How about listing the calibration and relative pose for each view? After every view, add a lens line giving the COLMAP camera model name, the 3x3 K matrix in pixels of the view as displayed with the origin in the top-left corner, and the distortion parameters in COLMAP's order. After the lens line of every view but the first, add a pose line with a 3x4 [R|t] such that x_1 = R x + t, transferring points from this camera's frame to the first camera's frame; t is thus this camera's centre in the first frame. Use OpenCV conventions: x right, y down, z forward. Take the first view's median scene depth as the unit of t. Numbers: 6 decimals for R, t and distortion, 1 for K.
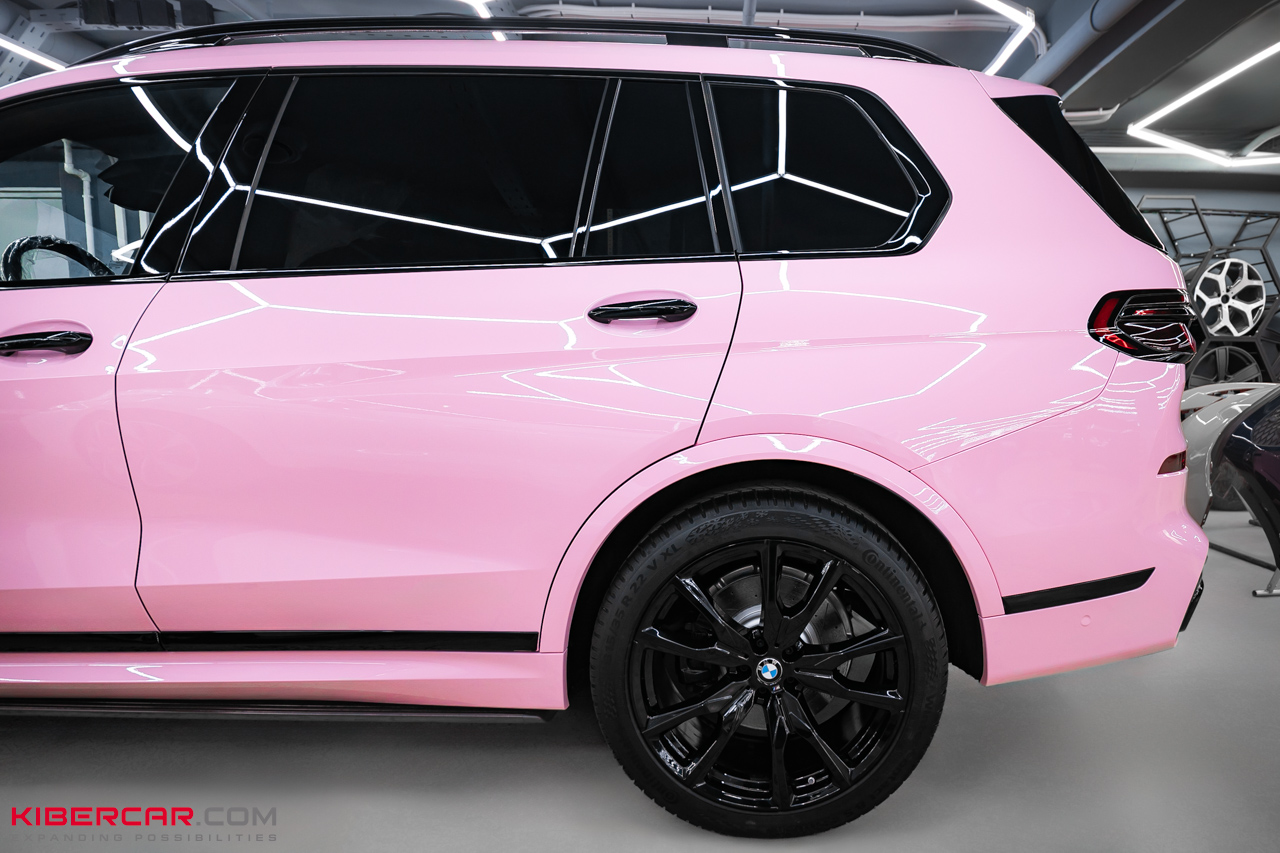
lens RADIAL K [[697.0, 0, 640.0], [0, 697.0, 434.9], [0, 0, 1]] dist [-0.005227, -0.002404]
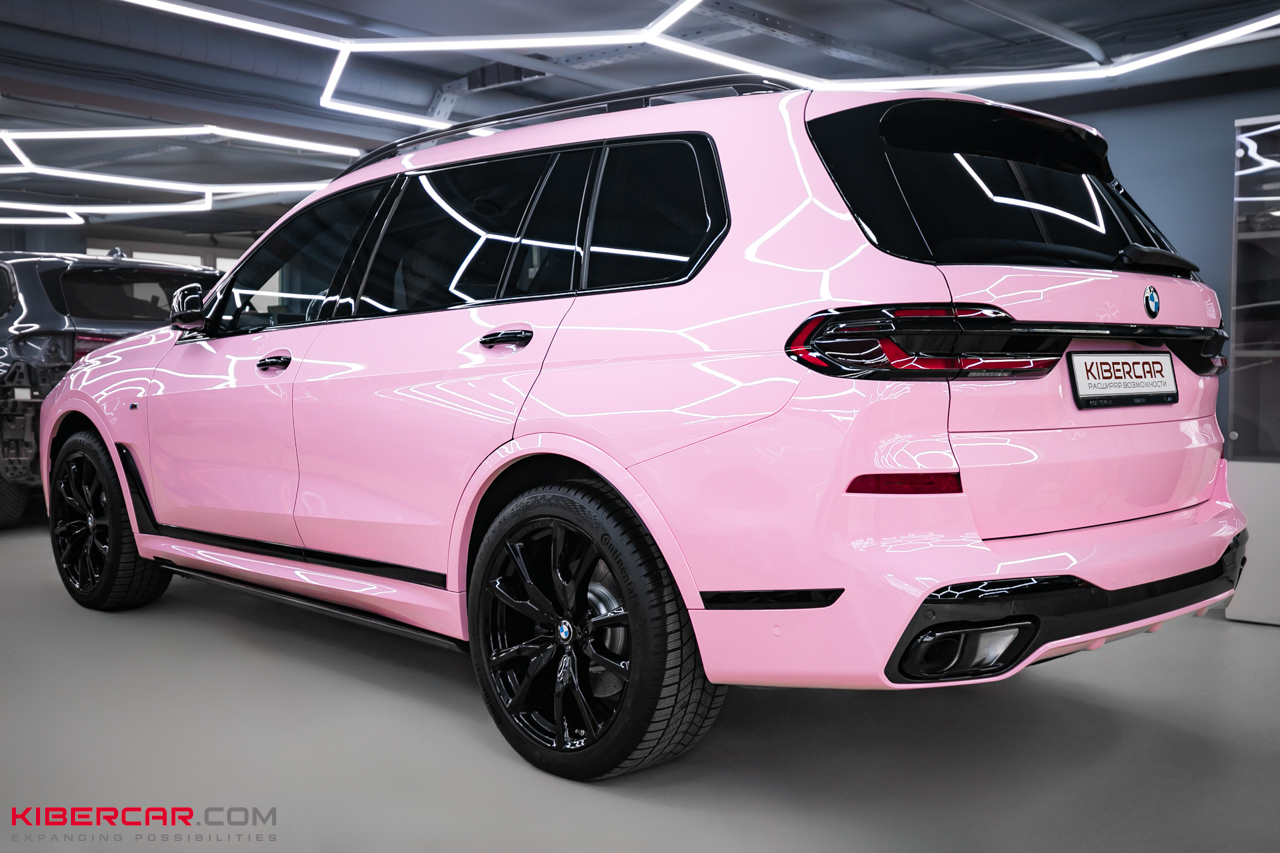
lens RADIAL K [[1262.8, 0, 642.4], [0, 1262.8, 420.7], [0, 0, 1]] dist [-0.011385, 0.000000]
pose [[0.707917, 0.030647, -0.705630, 1.833130], [-0.087350, 0.995187, -0.044409, 0.060650], [0.700873, 0.093075, 0.707187, -0.493453]]
